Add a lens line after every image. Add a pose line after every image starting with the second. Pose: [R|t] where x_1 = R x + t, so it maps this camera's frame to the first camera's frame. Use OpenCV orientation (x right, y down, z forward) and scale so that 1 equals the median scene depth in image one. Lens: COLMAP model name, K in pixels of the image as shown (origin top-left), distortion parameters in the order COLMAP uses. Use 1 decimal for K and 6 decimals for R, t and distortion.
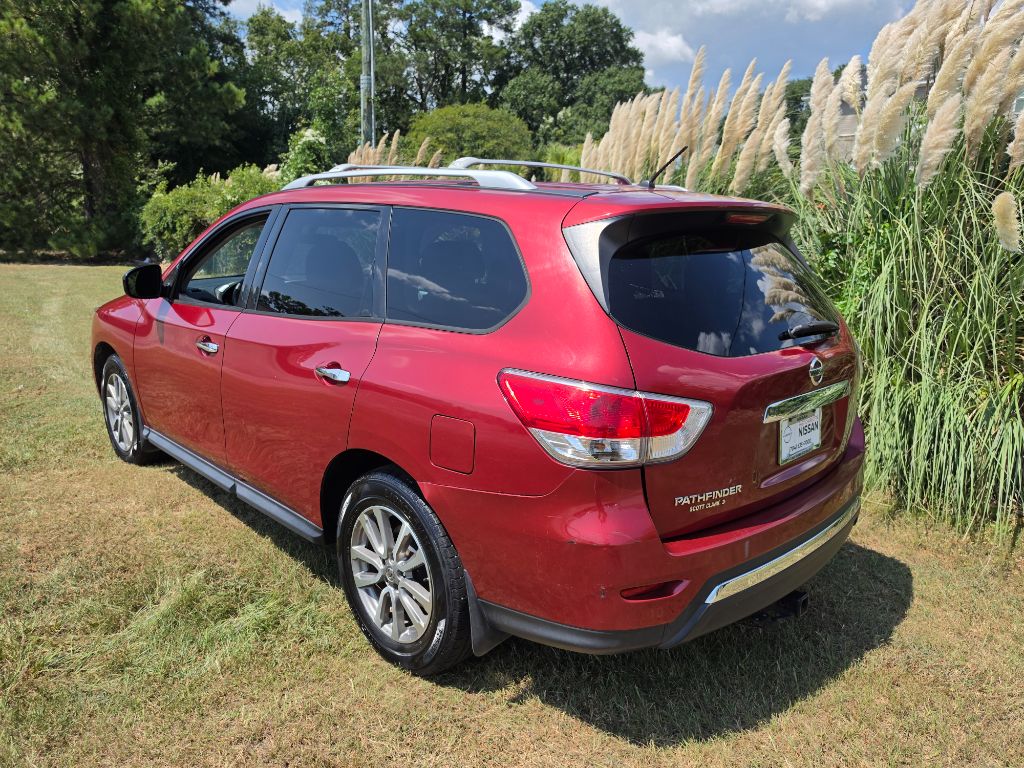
lens RADIAL K [[713.8, 0, 522.9], [0, 713.8, 404.3], [0, 0, 1]] dist [0.027303, -0.034573]
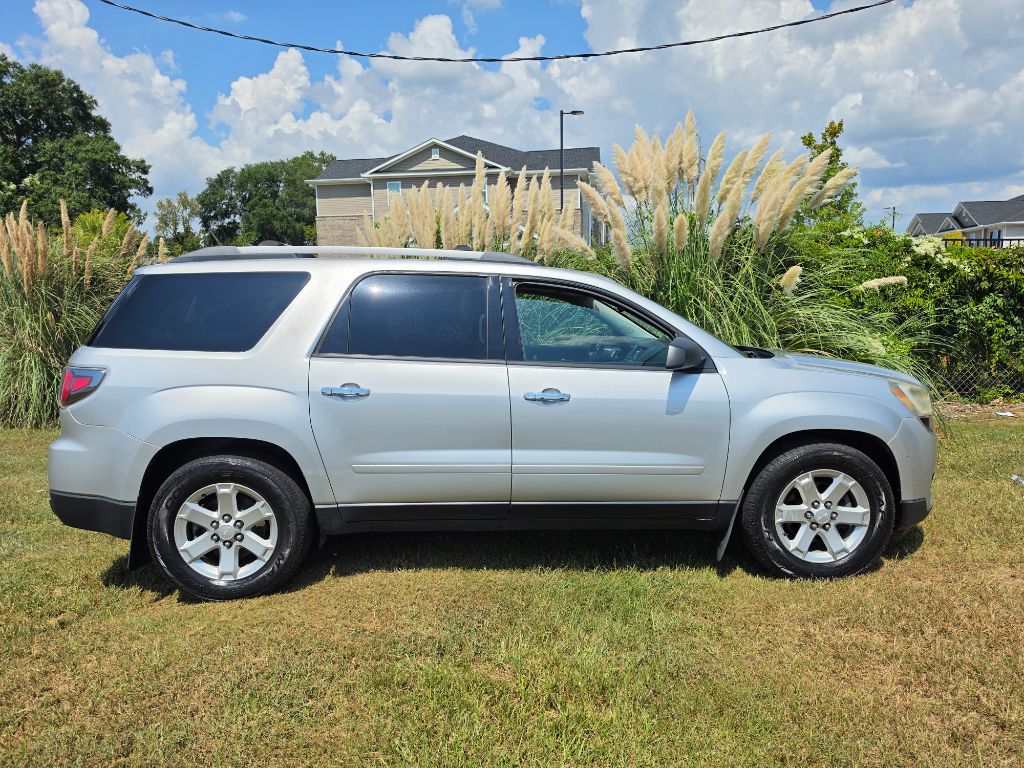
lens RADIAL K [[713.8, 0, 521.0], [0, 713.8, 387.9], [0, 0, 1]] dist [0.027303, -0.034573]
pose [[0.763070, -0.124738, 0.634164, -0.158992], [0.198411, 0.979031, -0.046170, -0.004836], [-0.615107, 0.161056, 0.771819, 0.010680]]
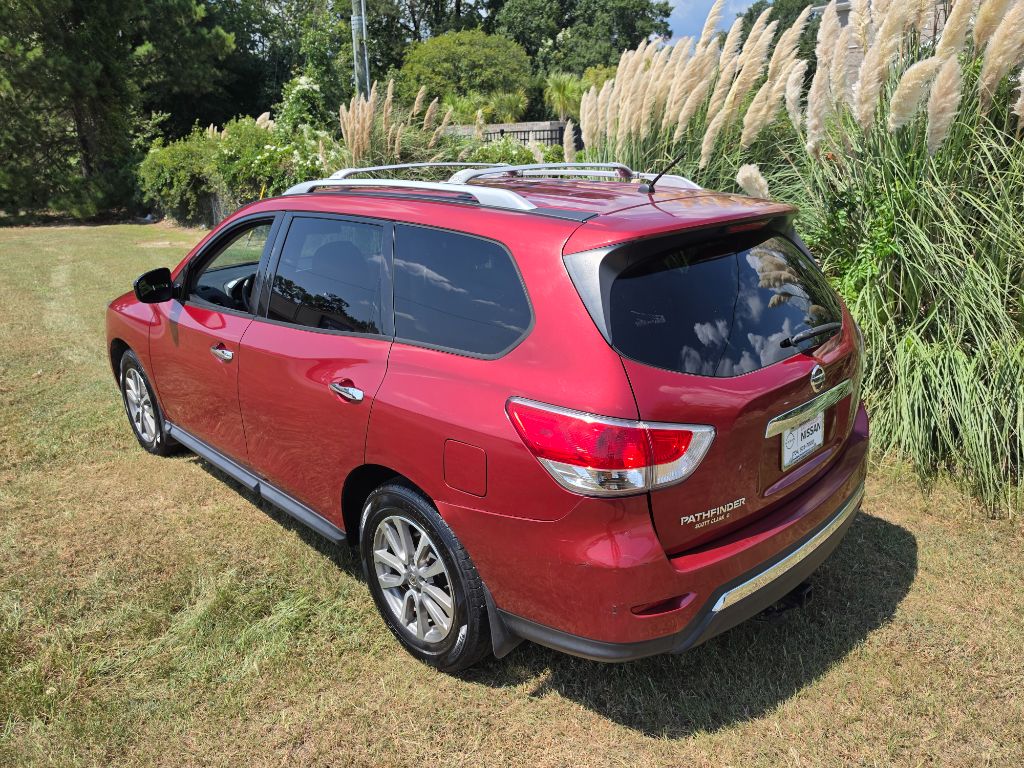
lens RADIAL K [[713.8, 0, 521.4], [0, 713.8, 397.9], [0, 0, 1]] dist [0.027303, -0.034573]
pose [[0.998936, -0.041509, -0.020079, 0.000747], [0.043057, 0.995528, 0.084086, -0.012295], [0.016499, -0.084861, 0.996256, -0.002561]]
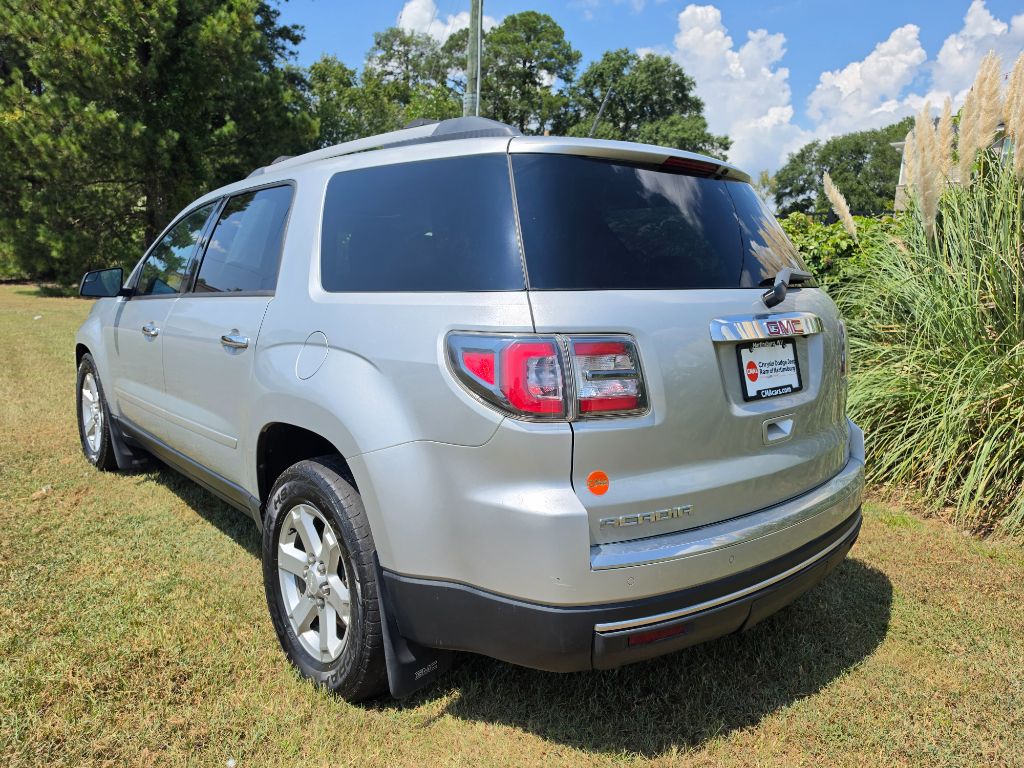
lens RADIAL K [[713.8, 0, 516.3], [0, 713.8, 402.0], [0, 0, 1]] dist [0.027303, -0.034573]
pose [[0.998311, 0.026650, -0.051626, -0.073034], [-0.030258, 0.997060, -0.070404, -0.013781], [0.049598, 0.071847, 0.996182, 0.107215]]
